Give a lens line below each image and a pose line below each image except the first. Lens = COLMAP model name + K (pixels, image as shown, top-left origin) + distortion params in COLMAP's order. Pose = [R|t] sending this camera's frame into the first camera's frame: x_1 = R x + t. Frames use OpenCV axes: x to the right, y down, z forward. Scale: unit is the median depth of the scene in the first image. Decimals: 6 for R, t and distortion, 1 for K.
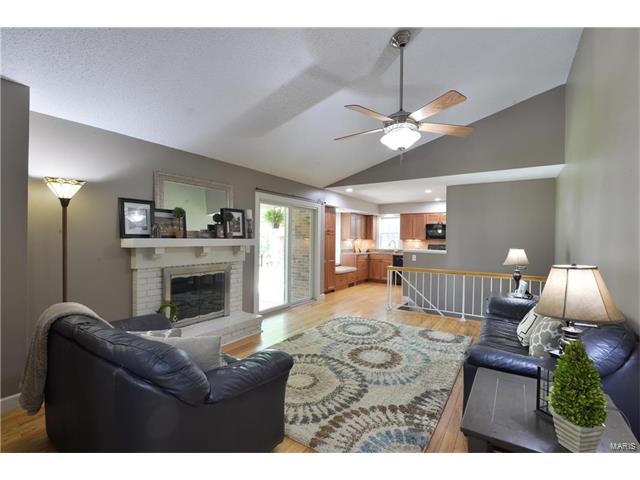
lens RADIAL K [[290.4, 0, 320.4], [0, 290.4, 239.4], [0, 0, 1]] dist [-0.014879, -0.000763]
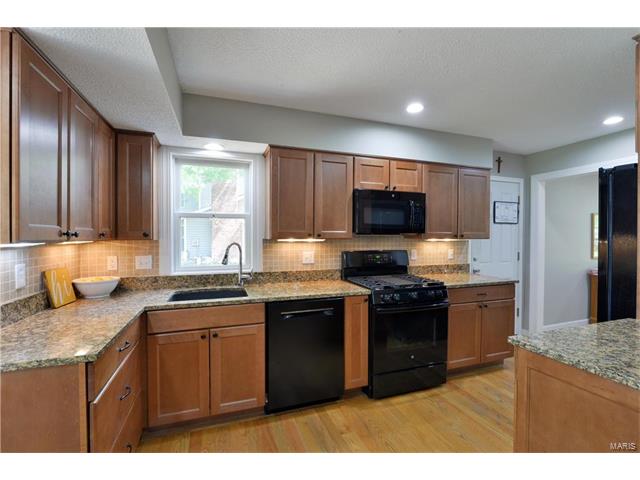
lens RADIAL K [[290.4, 0, 321.3], [0, 290.4, 237.9], [0, 0, 1]] dist [-0.014879, -0.000763]
pose [[0.602393, -0.013395, 0.798087, 0.172210], [0.010065, 0.999907, 0.009185, -0.003735], [-0.798136, 0.002500, 0.602472, 1.678195]]
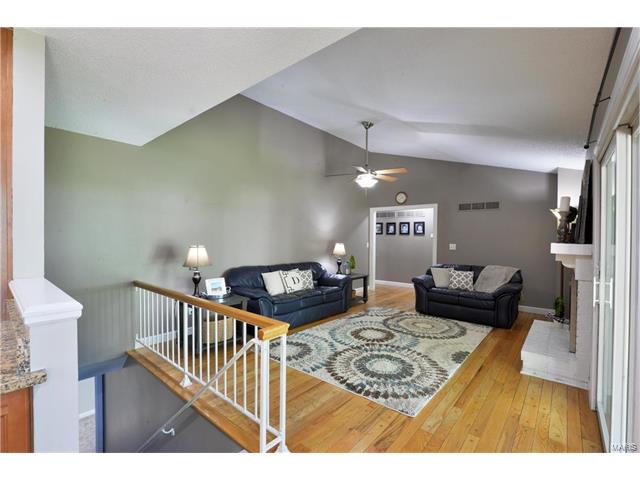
lens RADIAL K [[290.4, 0, 320.1], [0, 290.4, 239.6], [0, 0, 1]] dist [-0.014879, -0.000763]
pose [[-0.992034, -0.023449, 0.123770, 0.208259], [-0.021684, 0.999643, 0.015594, -0.008538], [-0.124091, 0.012786, -0.992188, 1.752232]]
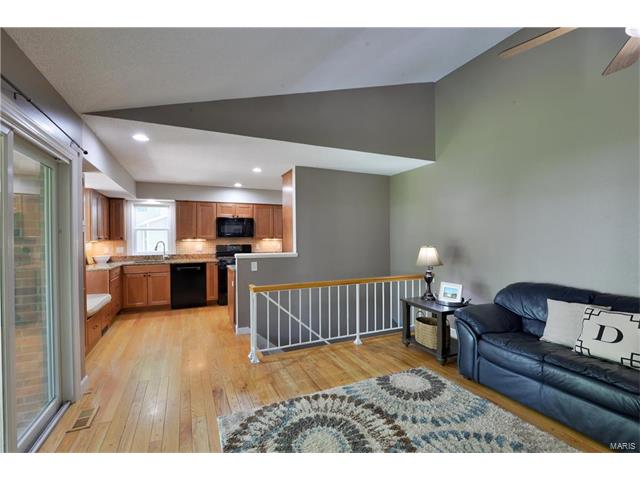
lens RADIAL K [[290.4, 0, 322.1], [0, 290.4, 237.4], [0, 0, 1]] dist [-0.014879, -0.000763]
pose [[0.523284, -0.016885, 0.851991, -0.240126], [0.016246, 0.999820, 0.009837, -0.010050], [-0.852004, 0.008694, 0.523464, 0.785290]]
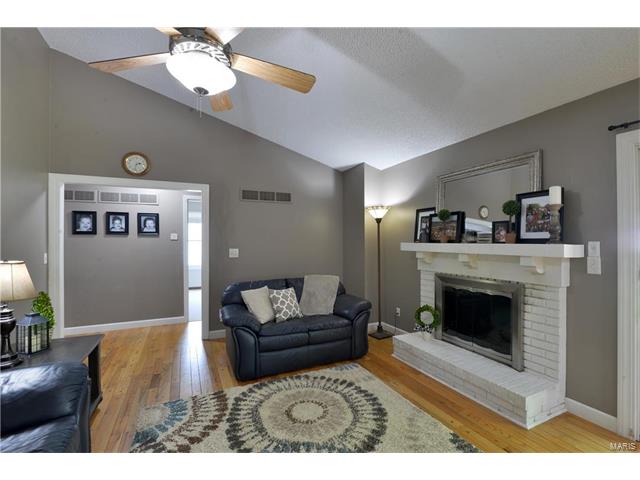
lens RADIAL K [[290.4, 0, 317.7], [0, 290.4, 240.5], [0, 0, 1]] dist [-0.014879, -0.000763]
pose [[-0.518954, -0.012413, -0.854712, 0.411615], [-0.008406, 0.999920, -0.009418, 0.000768], [0.854761, 0.002297, -0.519017, 0.948054]]
